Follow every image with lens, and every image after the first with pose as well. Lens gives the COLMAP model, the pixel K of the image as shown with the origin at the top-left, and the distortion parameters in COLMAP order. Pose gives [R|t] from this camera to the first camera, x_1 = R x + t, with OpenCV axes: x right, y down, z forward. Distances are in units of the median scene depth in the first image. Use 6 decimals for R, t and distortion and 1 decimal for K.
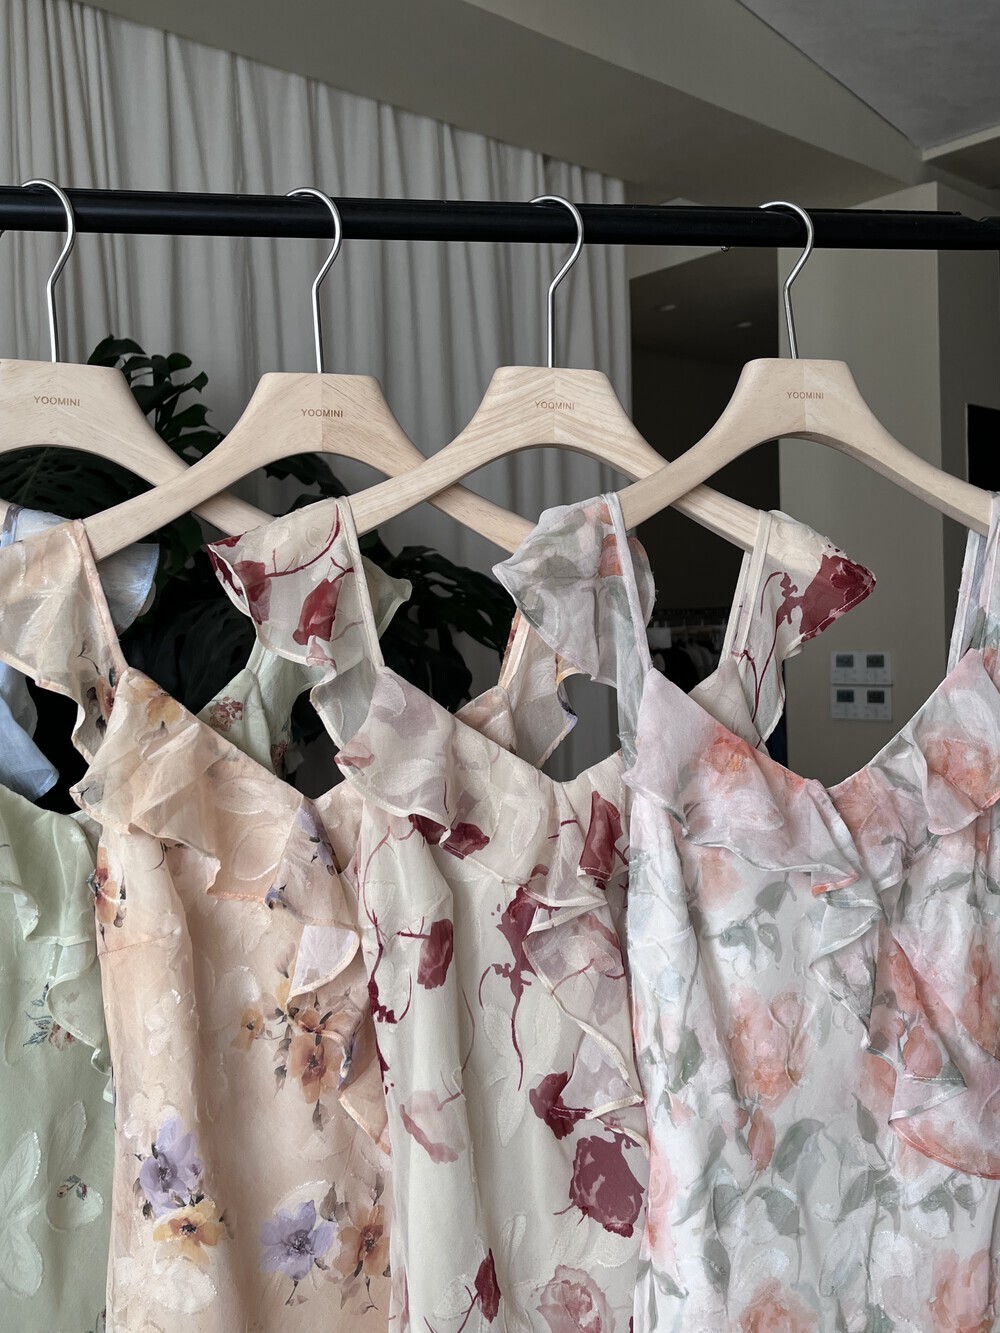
lens RADIAL K [[1220.9, 0, 500.0], [0, 1220.9, 666.5], [0, 0, 1]] dist [0.053203, -0.067194]
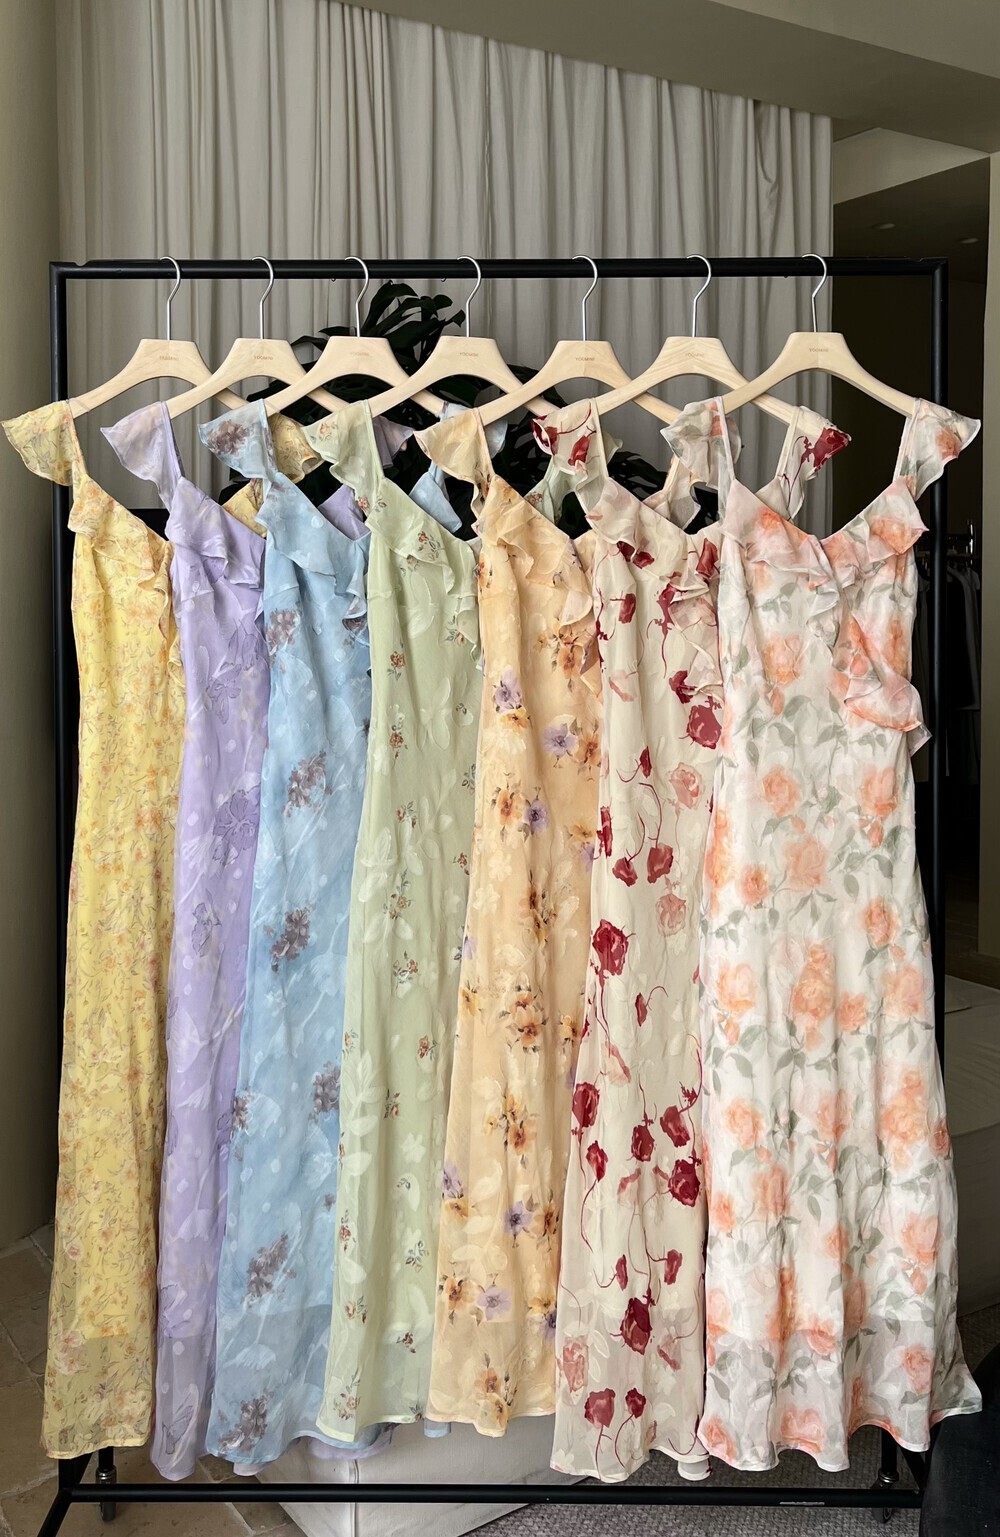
lens RADIAL K [[1415.1, 0, 470.2], [0, 1415.1, 650.1], [0, 0, 1]] dist [0.145089, -0.451726]
pose [[0.984890, 0.037384, -0.169096, 0.099468], [-0.033777, 0.999137, 0.024159, 0.250110], [0.169853, -0.018082, 0.985304, -1.507011]]
